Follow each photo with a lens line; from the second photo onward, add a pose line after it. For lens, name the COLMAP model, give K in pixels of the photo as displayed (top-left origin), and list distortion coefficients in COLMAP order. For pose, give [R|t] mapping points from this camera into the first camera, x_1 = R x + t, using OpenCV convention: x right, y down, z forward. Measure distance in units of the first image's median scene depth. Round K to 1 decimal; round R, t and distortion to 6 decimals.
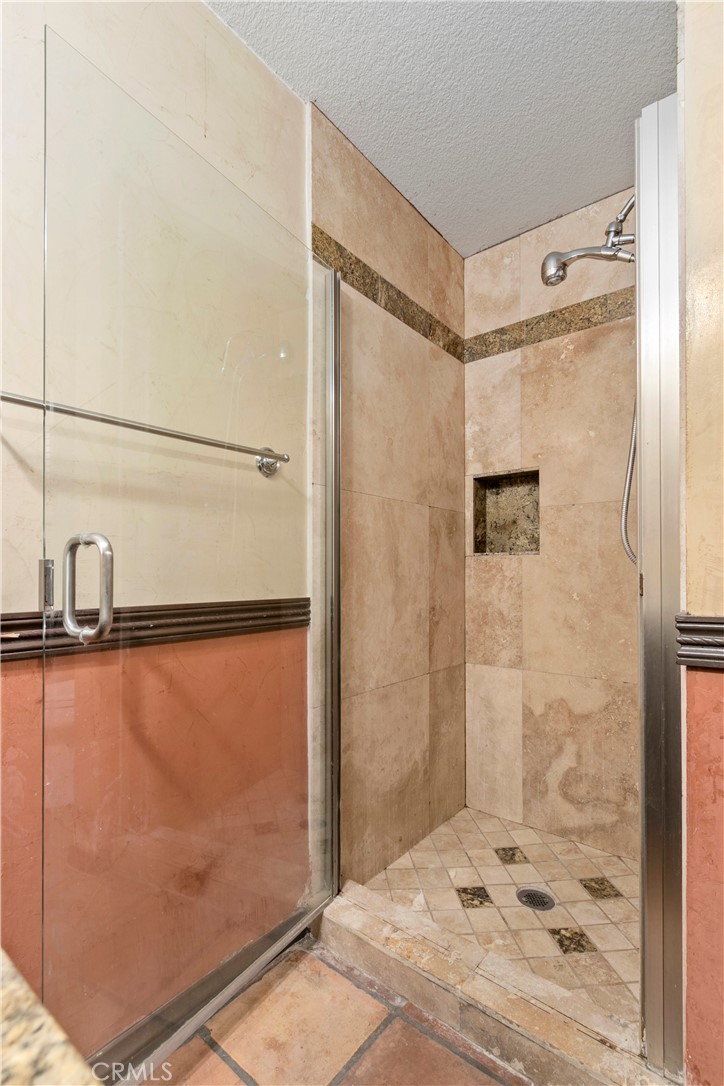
lens RADIAL K [[494.5, 0, 363.2], [0, 494.5, 572.1], [0, 0, 1]] dist [-0.001853, 0.000561]
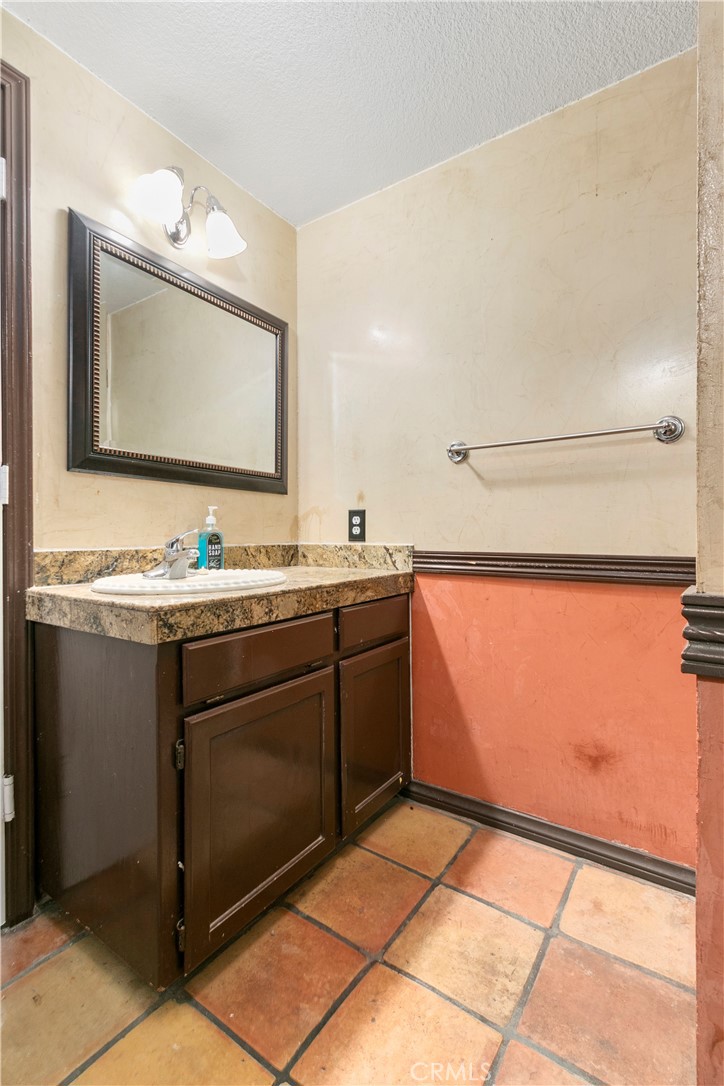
lens RADIAL K [[498.0, 0, 362.0], [0, 498.0, 543.0], [0, 0, 1]] dist [-0.010843, 0.001076]
pose [[0.081320, 0.028300, -0.996286, 1.008787], [0.004191, 0.999578, 0.028735, -0.010757], [0.996679, -0.006512, 0.081167, 0.301479]]
